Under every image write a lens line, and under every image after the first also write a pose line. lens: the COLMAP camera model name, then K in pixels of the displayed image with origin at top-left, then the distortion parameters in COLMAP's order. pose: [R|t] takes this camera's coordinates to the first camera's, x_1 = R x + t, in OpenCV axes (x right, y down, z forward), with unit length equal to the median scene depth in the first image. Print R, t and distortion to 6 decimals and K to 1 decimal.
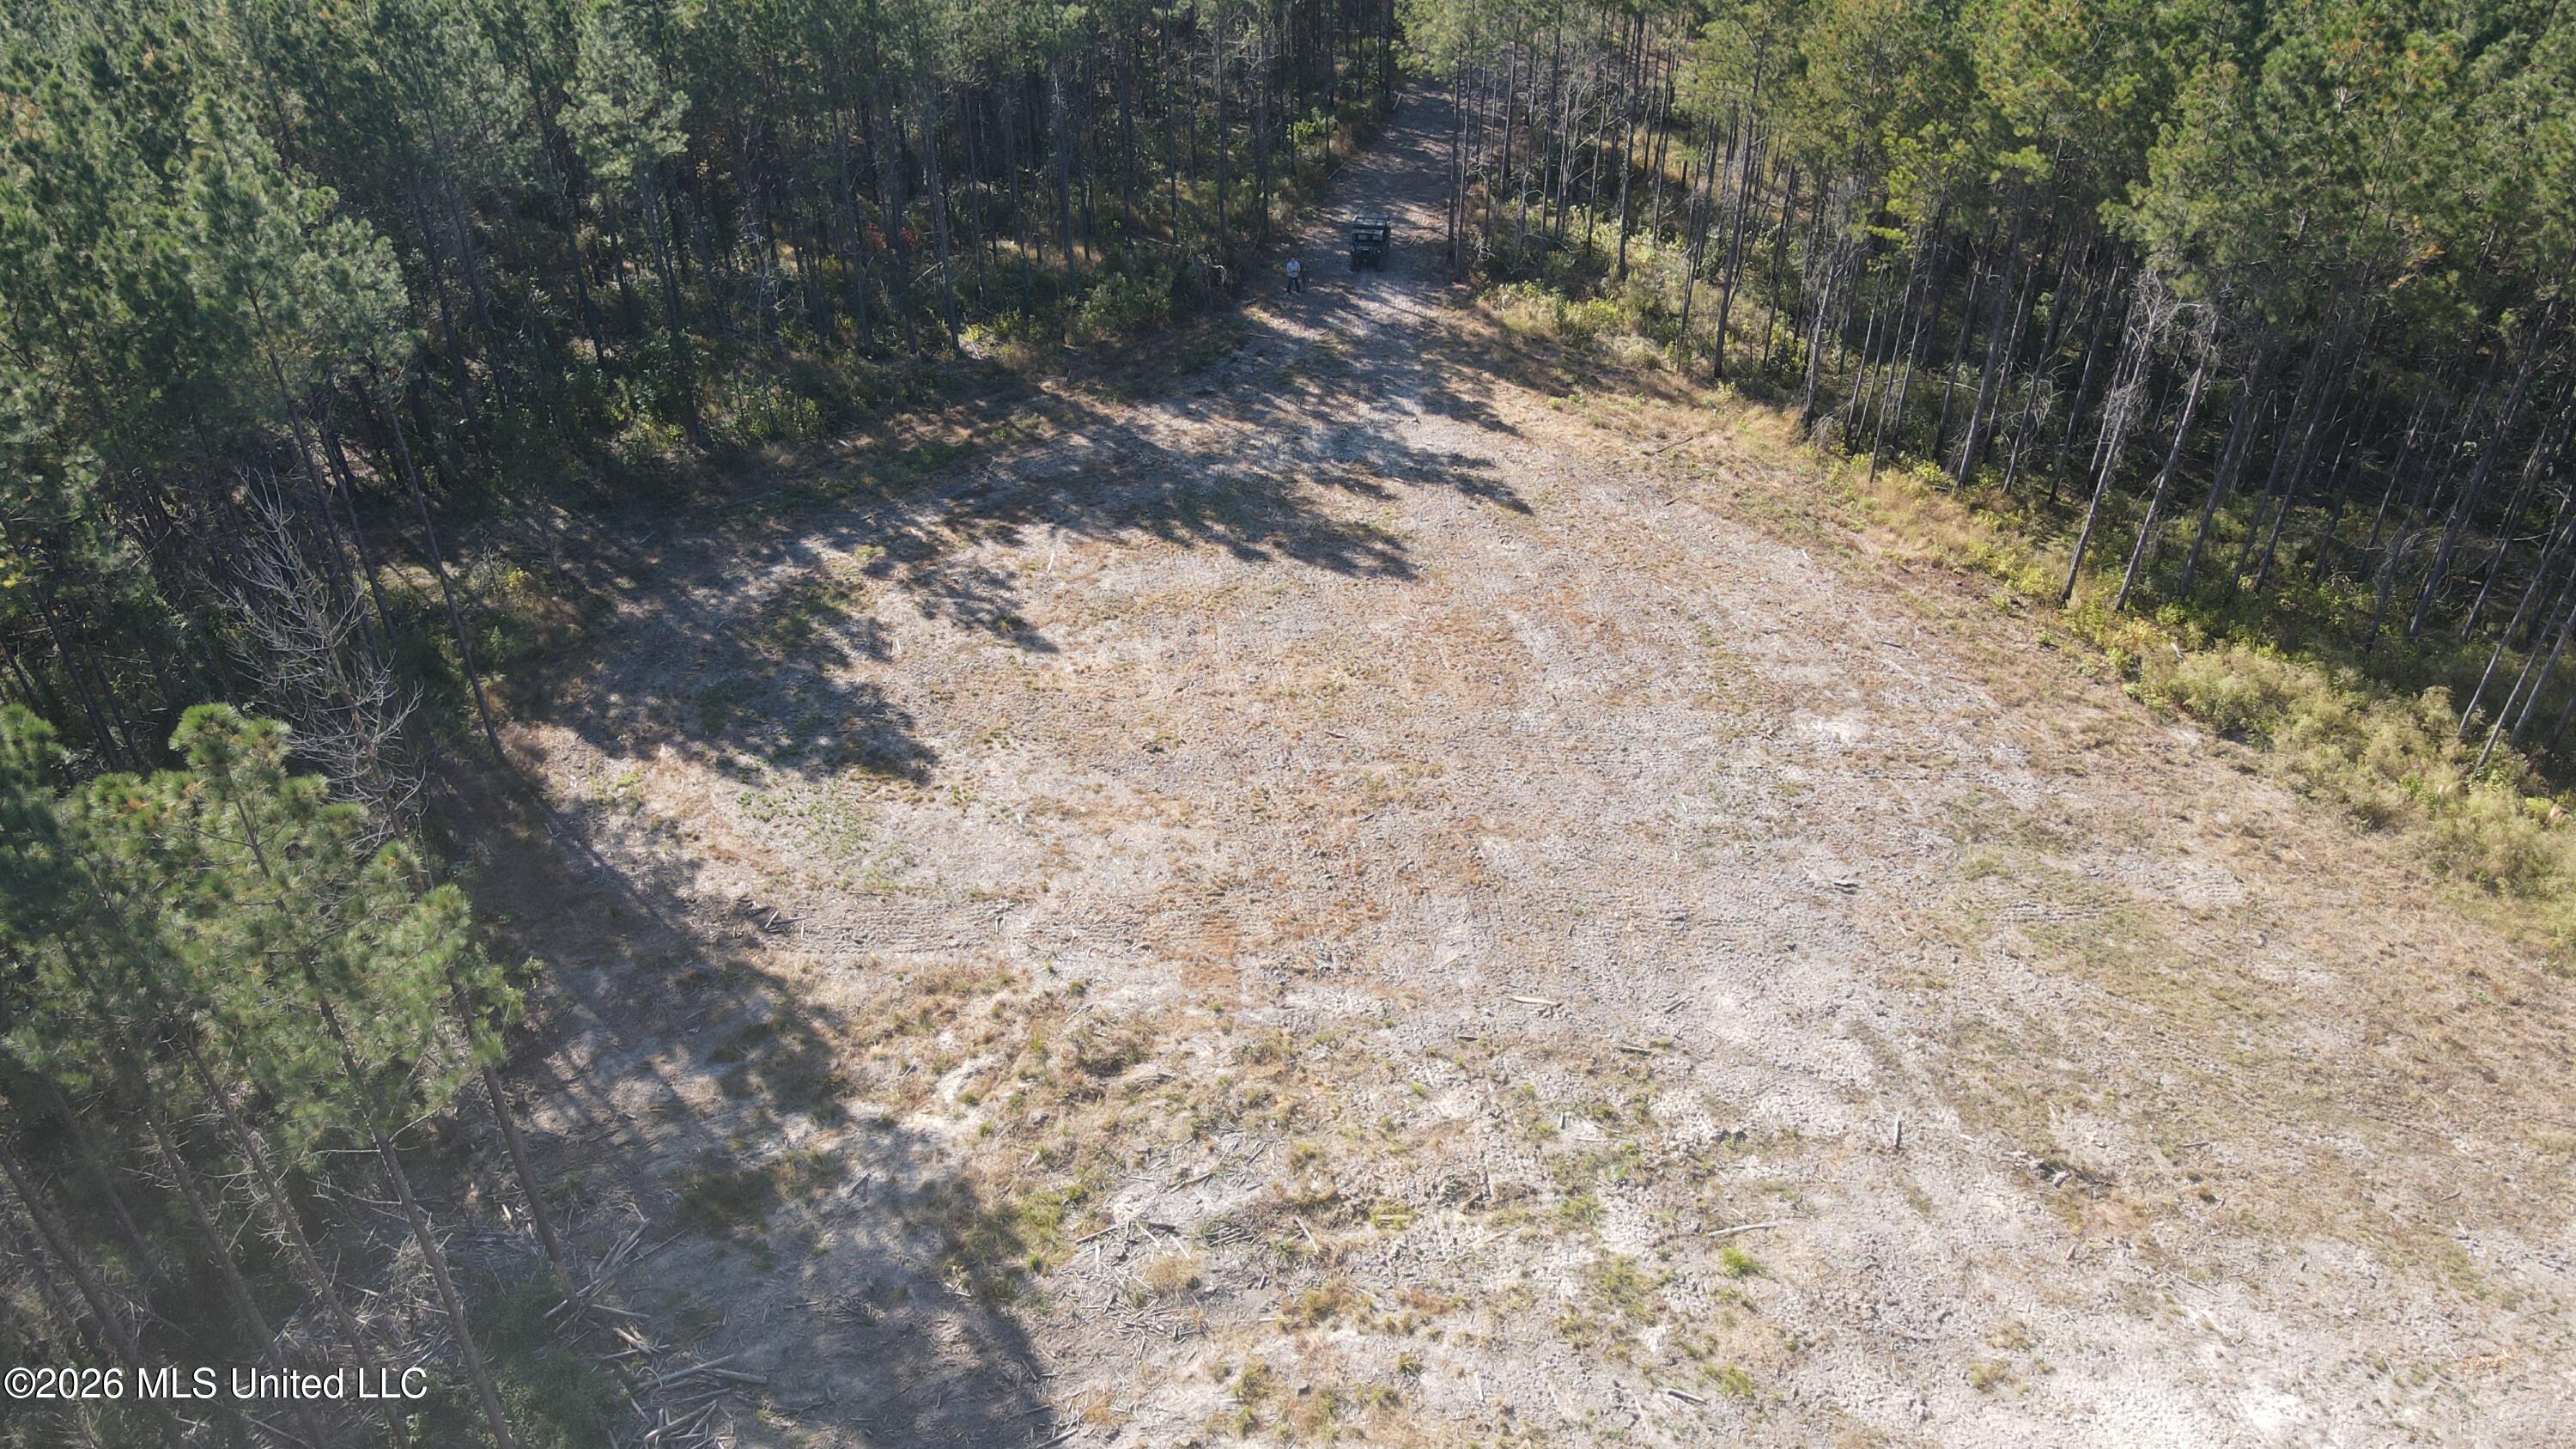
lens RADIAL K [[1906.8, 0, 1281.1], [0, 1906.8, 747.1], [0, 0, 1]] dist [-0.000209, 0.031240]
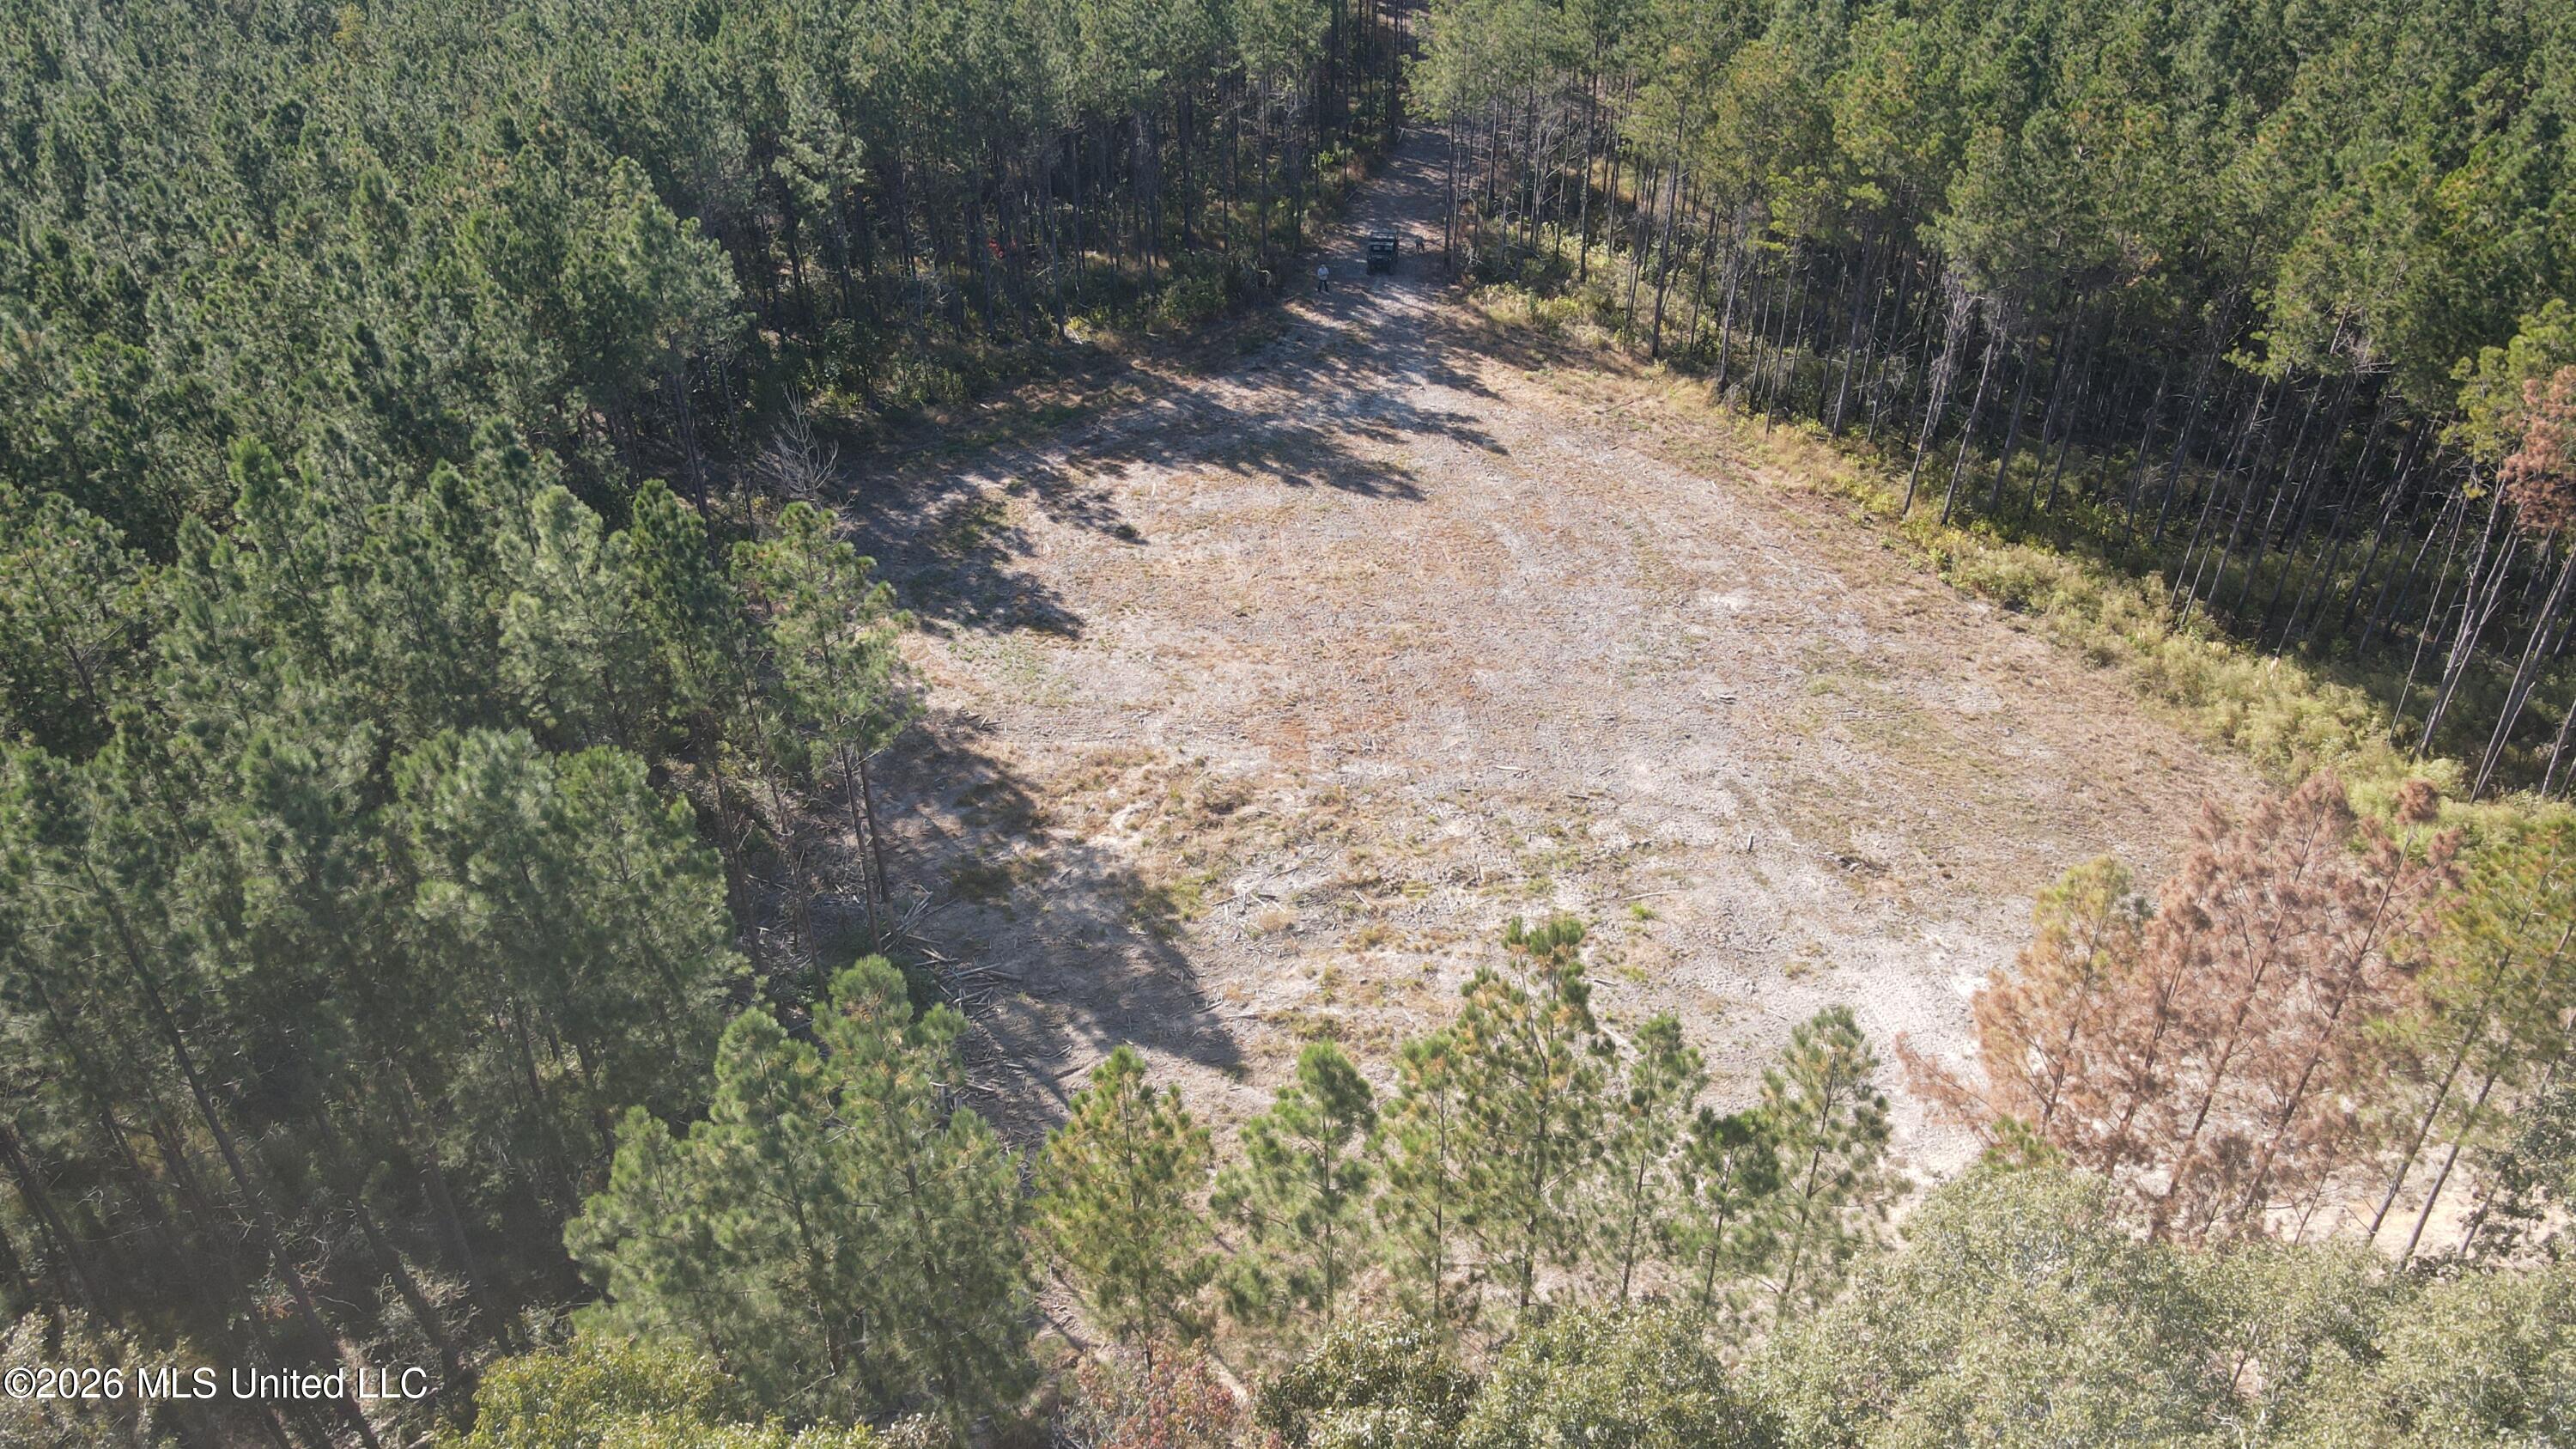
lens RADIAL K [[1905.8, 0, 1282.2], [0, 1905.8, 752.5], [0, 0, 1]] dist [-0.011251, 0.053423]
pose [[0.999976, -0.002774, 0.006413, -0.045226], [0.002780, 0.999996, -0.000850, 0.103778], [-0.006411, 0.000868, 0.999979, -0.400477]]
